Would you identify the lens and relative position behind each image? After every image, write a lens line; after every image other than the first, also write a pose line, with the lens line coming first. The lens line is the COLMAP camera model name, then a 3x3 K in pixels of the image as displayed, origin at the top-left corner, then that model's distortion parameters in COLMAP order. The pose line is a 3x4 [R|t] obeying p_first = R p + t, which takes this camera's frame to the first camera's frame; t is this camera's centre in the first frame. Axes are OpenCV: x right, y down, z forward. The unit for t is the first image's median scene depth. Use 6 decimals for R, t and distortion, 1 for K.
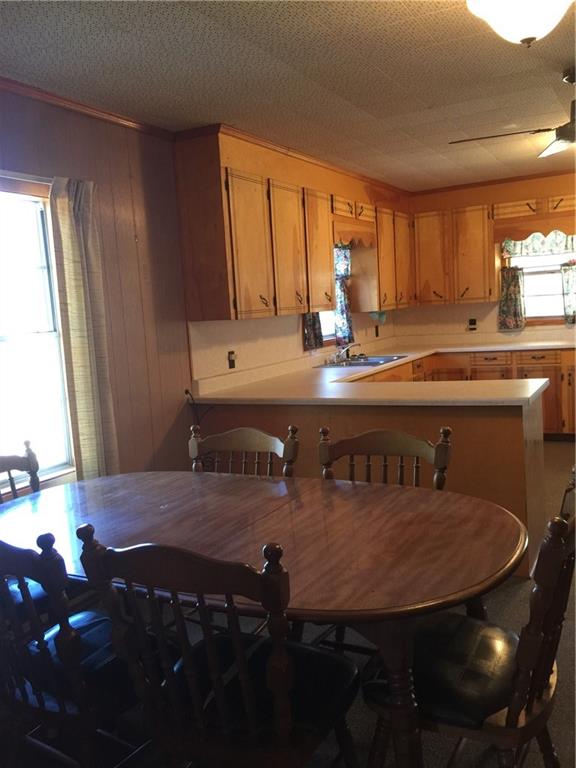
lens RADIAL K [[658.9, 0, 288.0], [0, 658.9, 384.0], [0, 0, 1]] dist [0.089953, -0.136515]
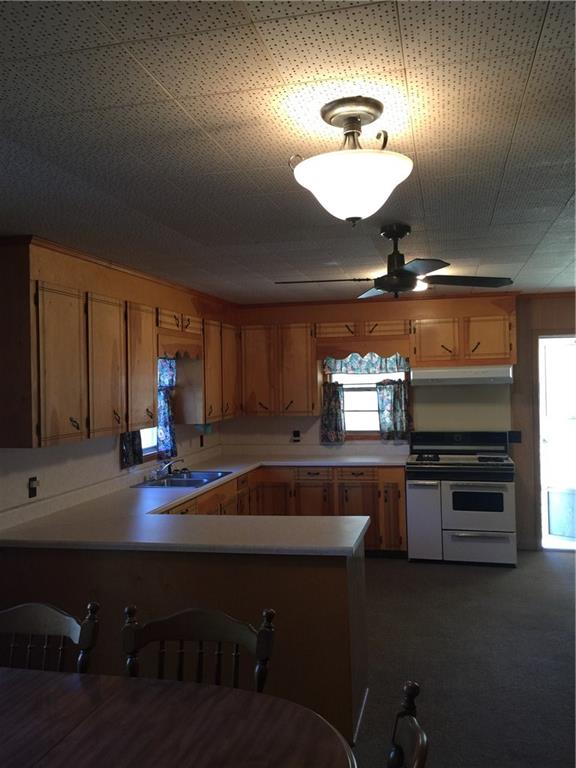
lens RADIAL K [[658.9, 0, 288.0], [0, 658.9, 384.0], [0, 0, 1]] dist [0.089953, -0.136515]
pose [[0.966161, 0.041974, 0.254500, 0.009071], [-0.009321, 0.991708, -0.128174, -0.050922], [-0.257770, 0.121465, 0.958541, 0.040032]]
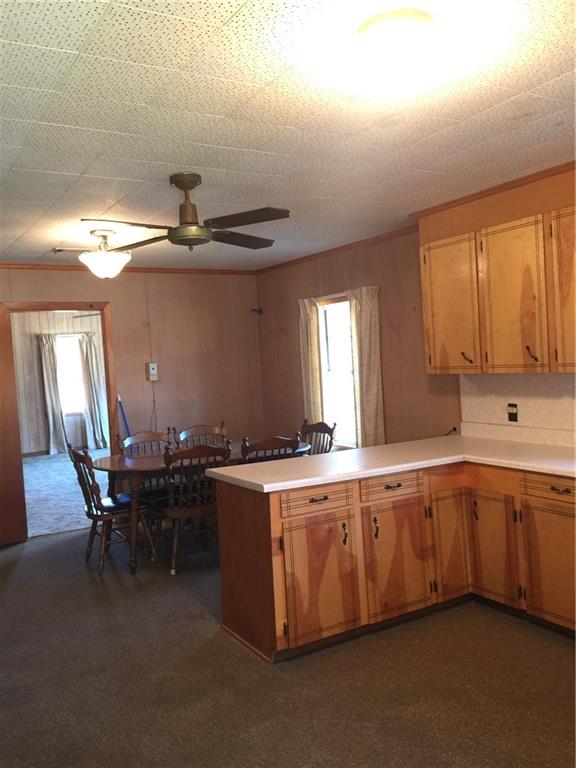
lens RADIAL K [[658.9, 0, 288.0], [0, 658.9, 384.0], [0, 0, 1]] dist [0.089953, -0.136515]
pose [[-0.508716, 0.130759, -0.850947, 0.737647], [-0.009727, 0.987463, 0.157551, -0.186050], [0.860880, 0.088426, -0.501066, 0.978146]]
